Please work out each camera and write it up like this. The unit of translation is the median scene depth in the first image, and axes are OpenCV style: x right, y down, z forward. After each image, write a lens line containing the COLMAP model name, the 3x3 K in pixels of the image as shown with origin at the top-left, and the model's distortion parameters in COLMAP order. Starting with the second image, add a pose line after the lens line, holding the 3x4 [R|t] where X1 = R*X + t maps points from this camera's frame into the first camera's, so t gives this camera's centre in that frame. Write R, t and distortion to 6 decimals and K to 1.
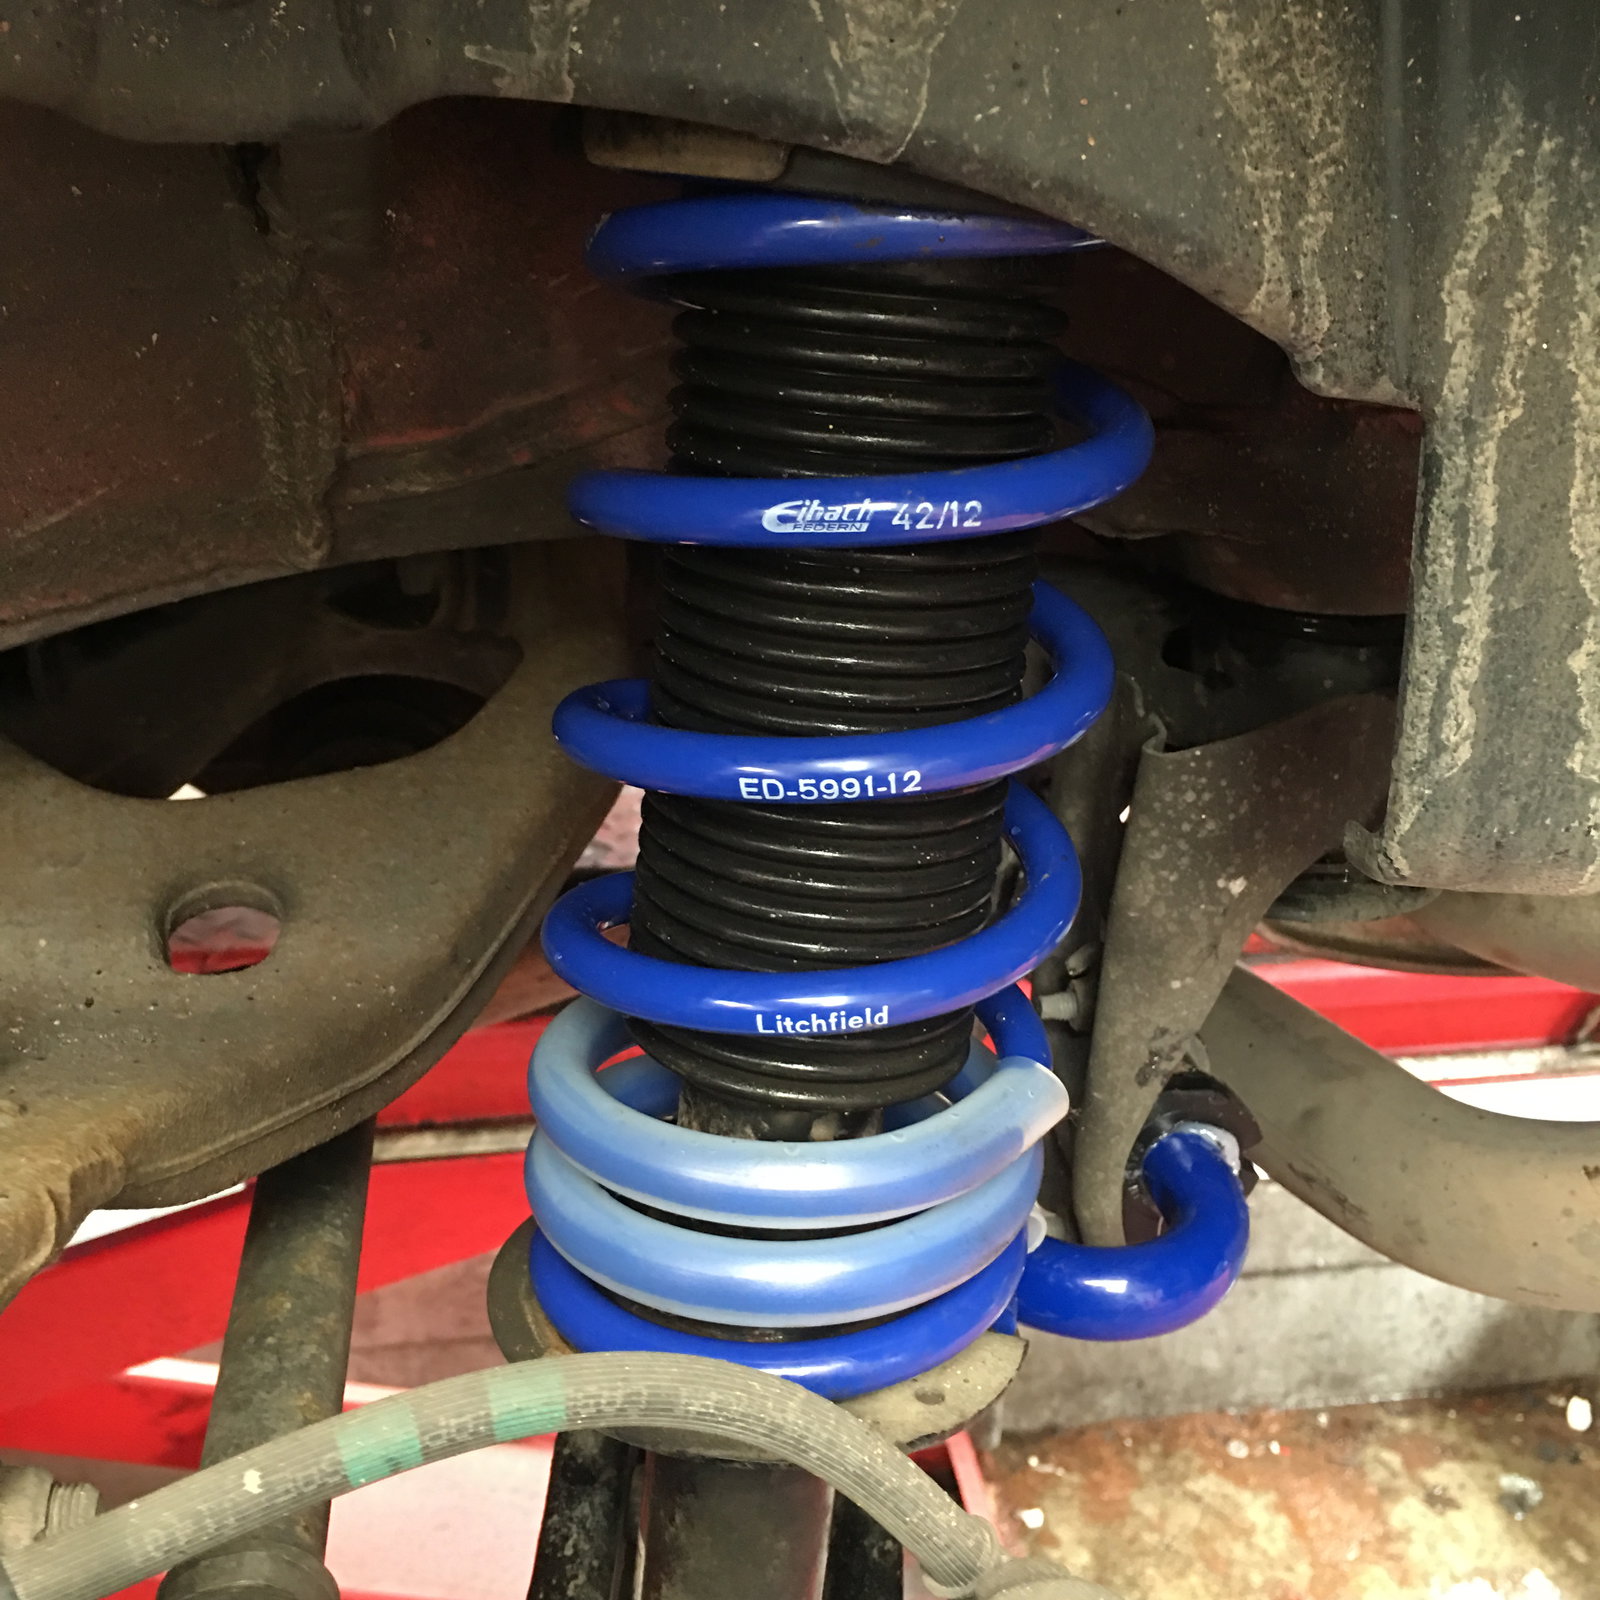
lens RADIAL K [[1891.9, 0, 793.2], [0, 1891.9, 802.0], [0, 0, 1]] dist [0.030751, 0.000000]
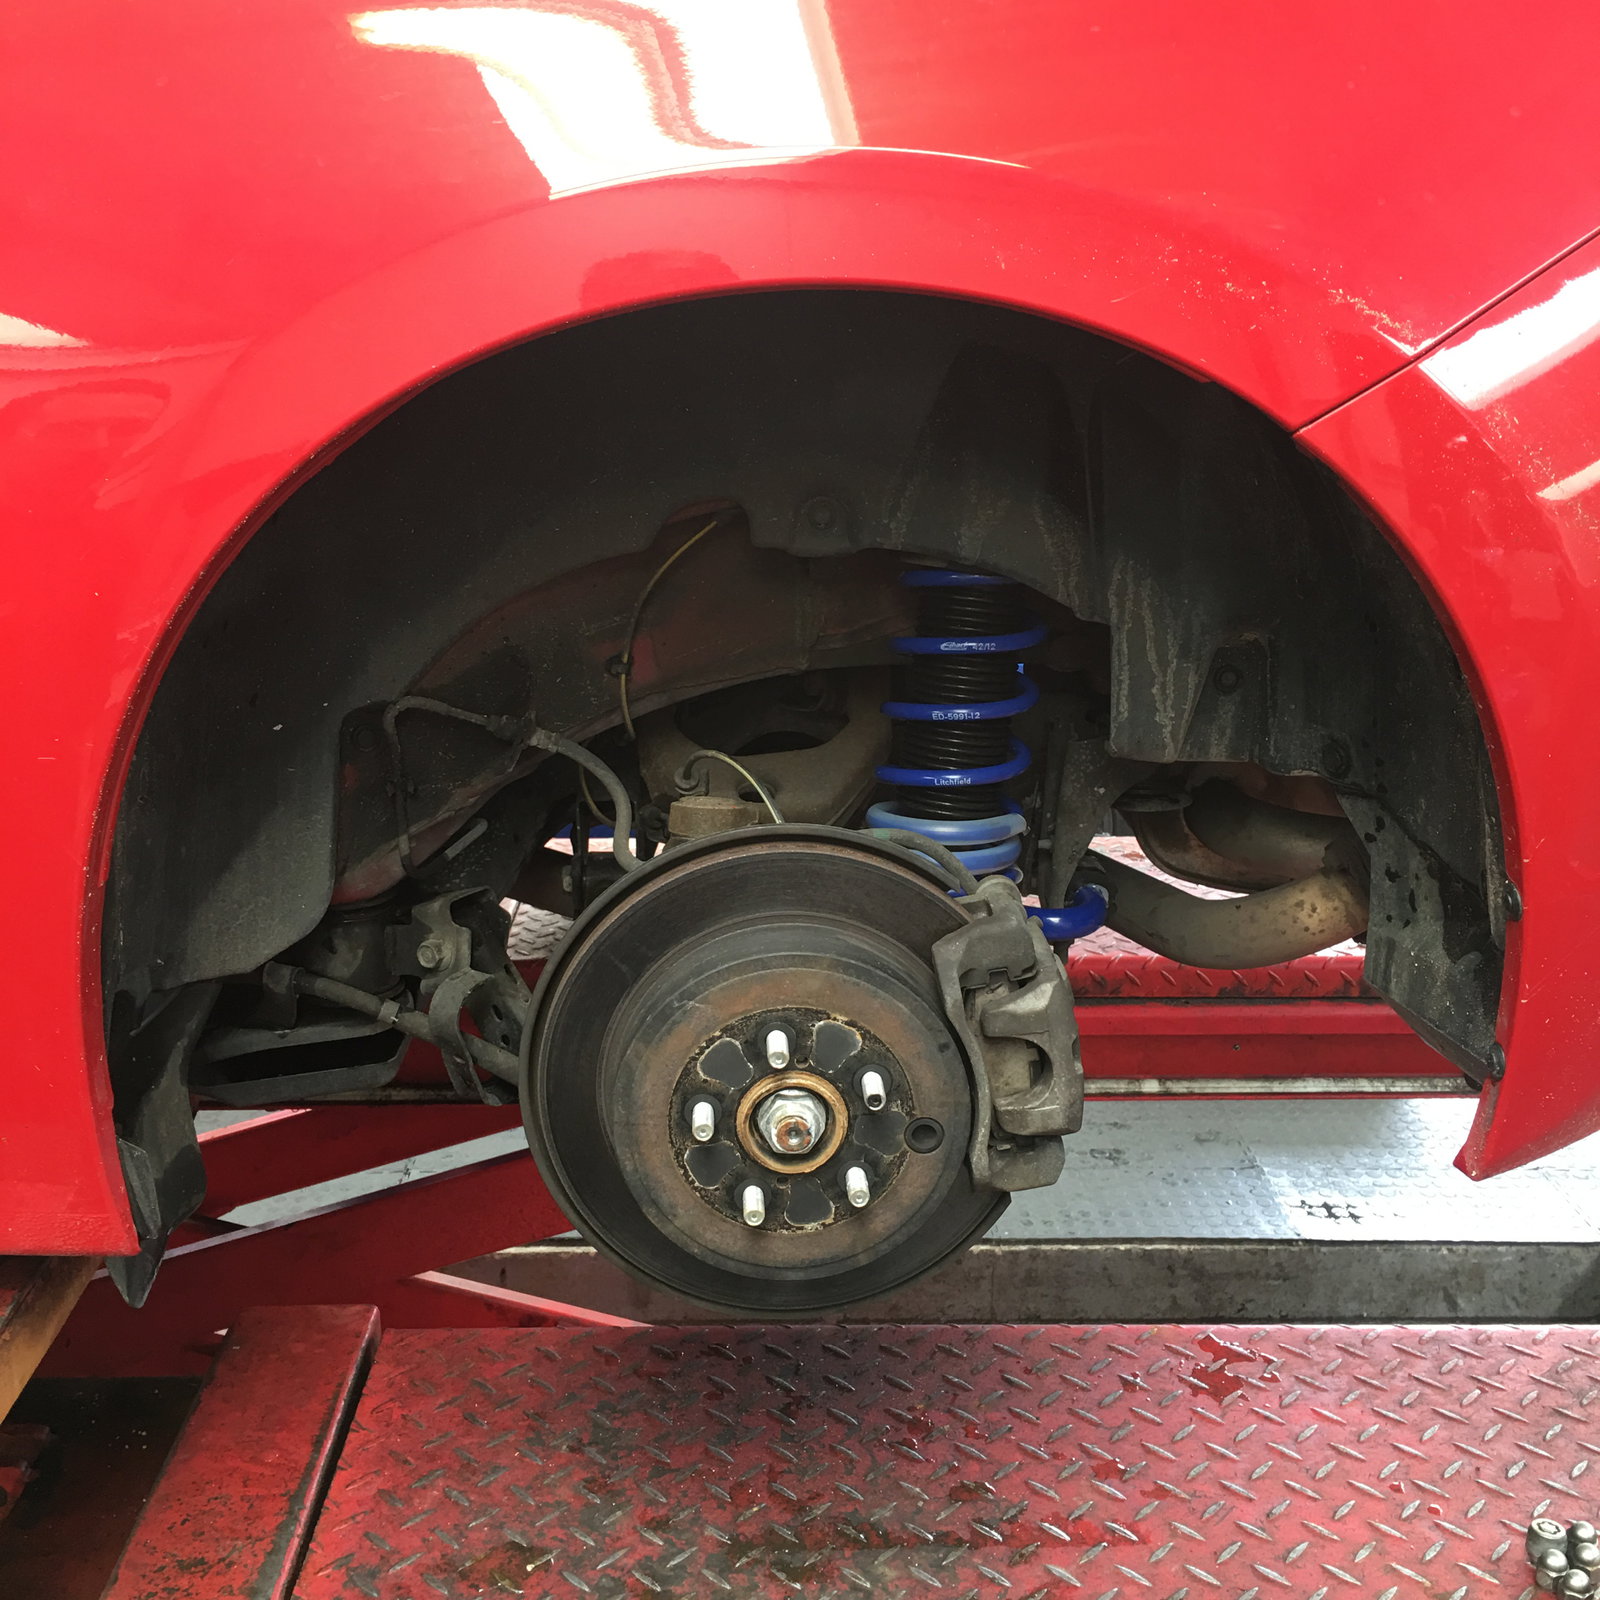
lens RADIAL K [[1891.9, 0, 802.3], [0, 1891.9, 796.5], [0, 0, 1]] dist [0.030751, 0.000000]
pose [[0.995186, 0.028286, -0.093828, 0.076324], [-0.040970, 0.989841, -0.136147, 0.711920], [0.089024, 0.139336, 0.986235, -2.897368]]
